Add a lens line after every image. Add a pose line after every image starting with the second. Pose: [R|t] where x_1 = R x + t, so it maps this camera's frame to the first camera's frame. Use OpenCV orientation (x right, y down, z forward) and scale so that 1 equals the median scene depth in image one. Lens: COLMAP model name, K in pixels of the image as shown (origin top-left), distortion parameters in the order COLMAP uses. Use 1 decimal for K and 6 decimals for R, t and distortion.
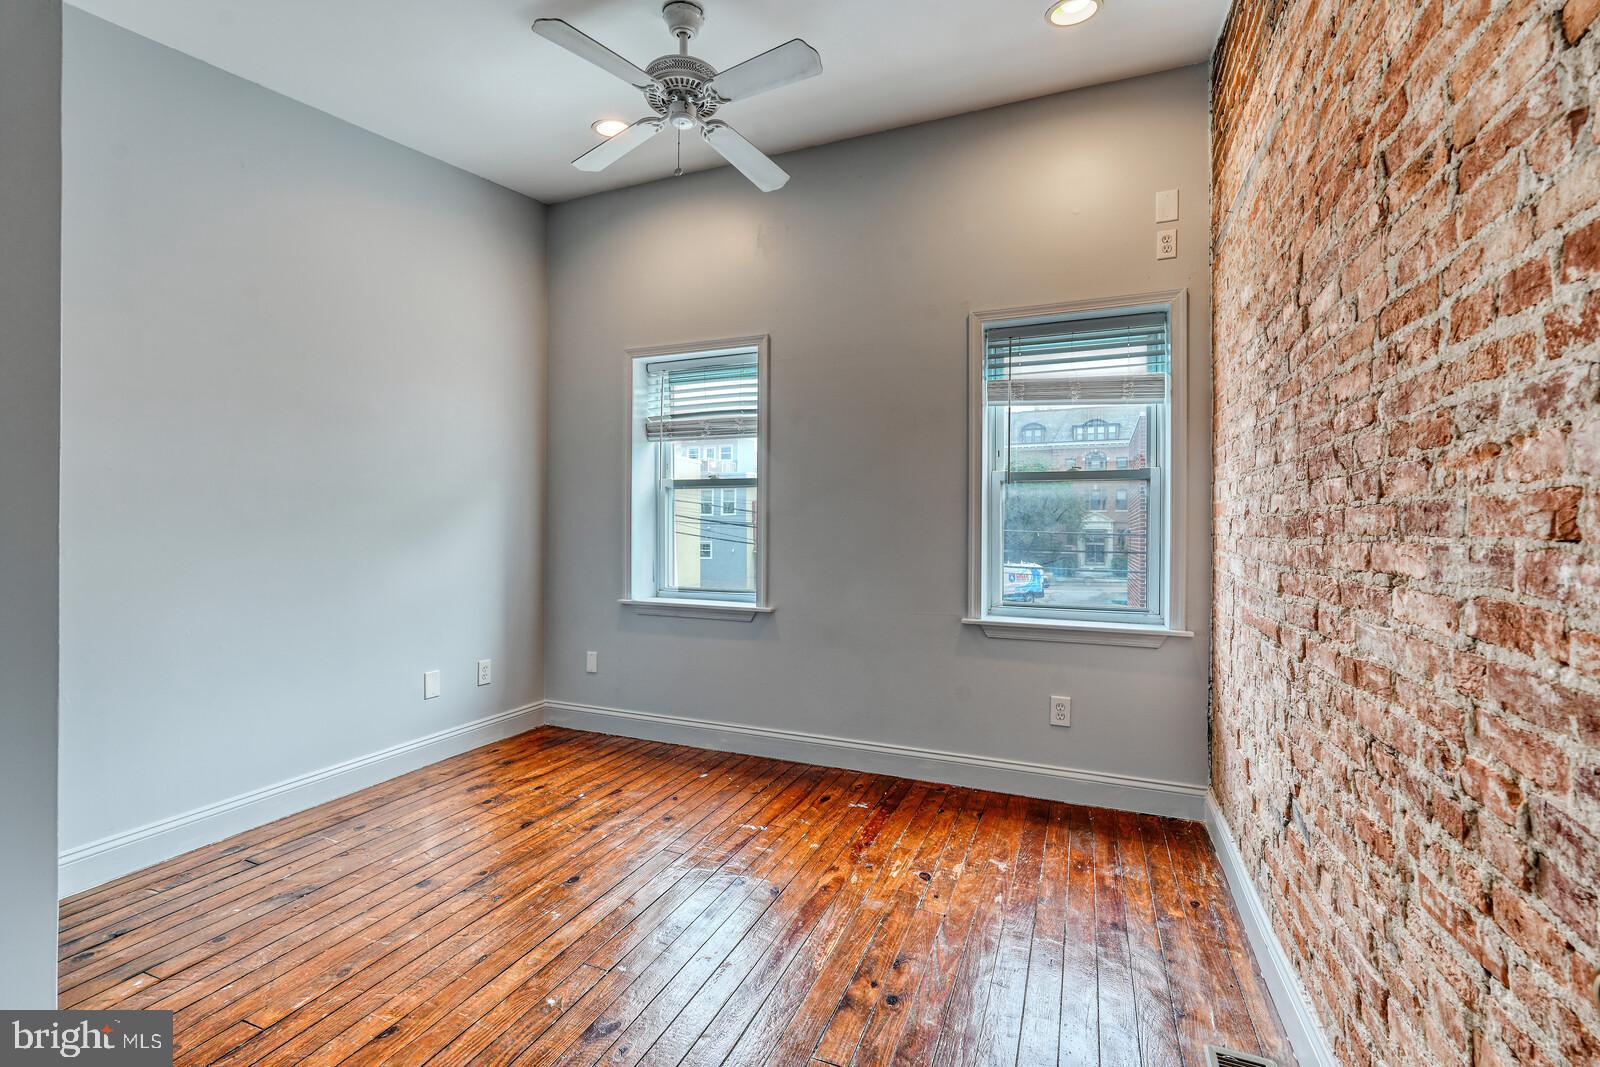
lens RADIAL K [[701.6, 0, 801.5], [0, 701.6, 531.0], [0, 0, 1]] dist [-0.017118, 0.008300]
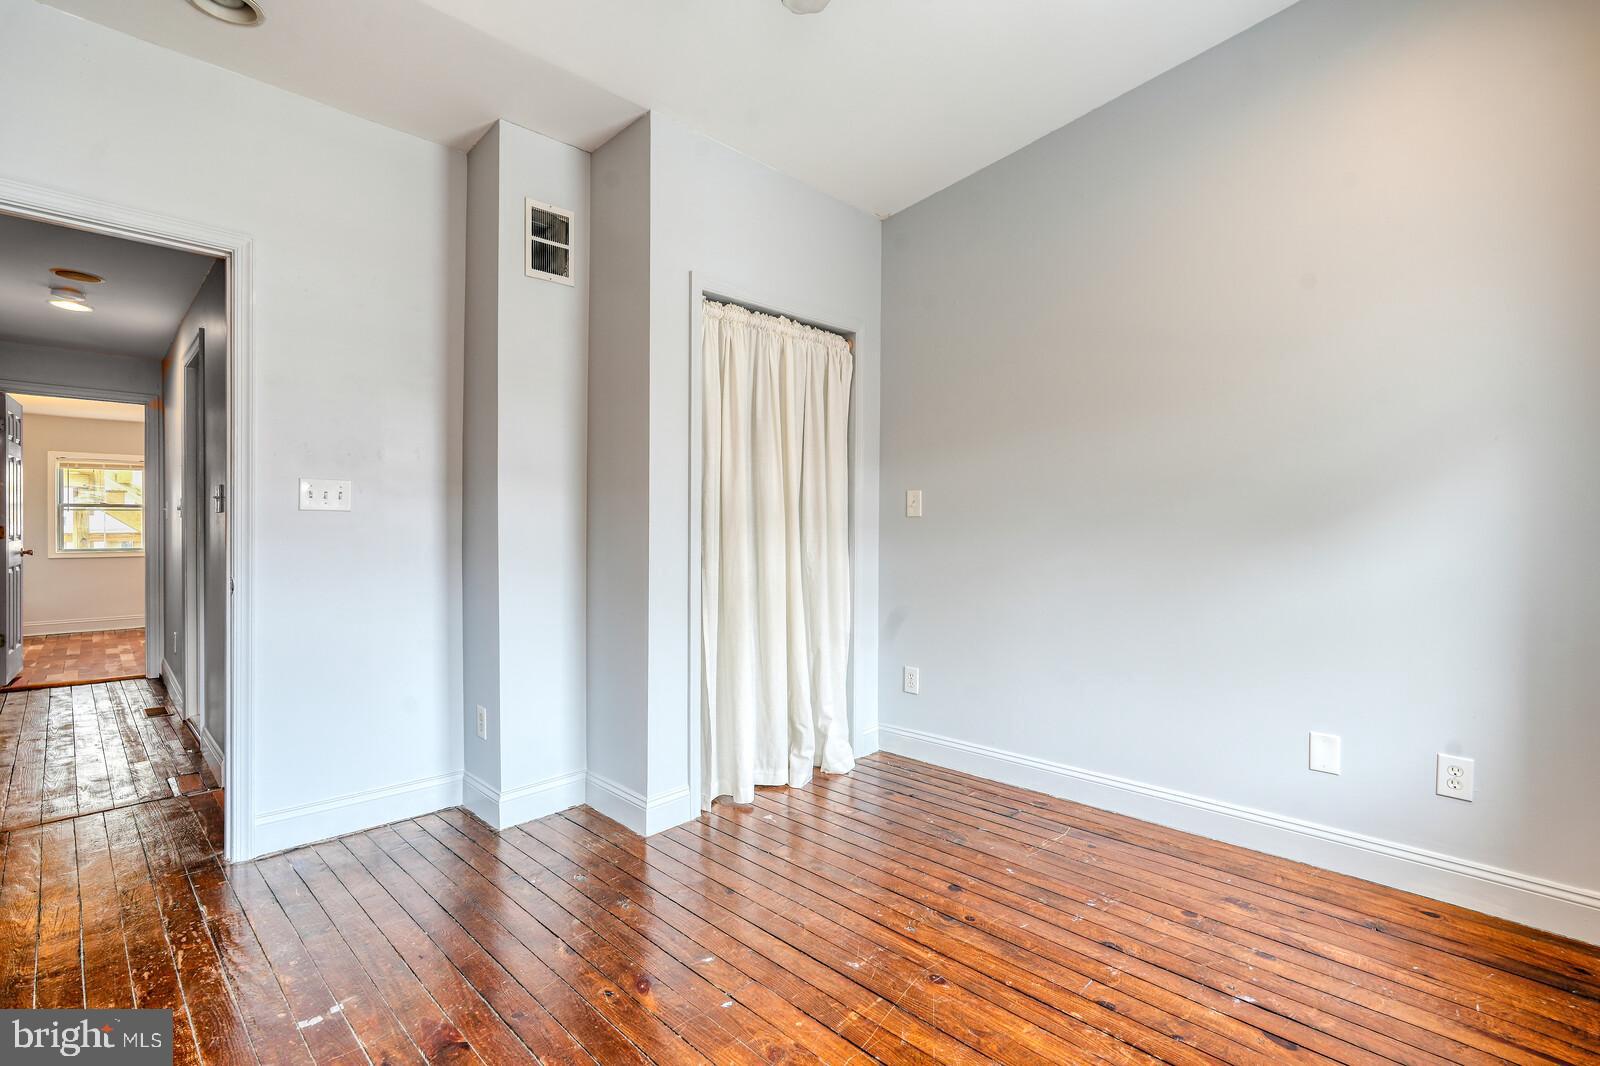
lens RADIAL K [[701.6, 0, 789.0], [0, 701.6, 529.6], [0, 0, 1]] dist [-0.017118, 0.008300]
pose [[-0.359920, 0.000818, -0.932983, 0.362066], [-0.012460, 0.999906, 0.005683, 0.003481], [0.932900, 0.013671, -0.359876, 0.912748]]
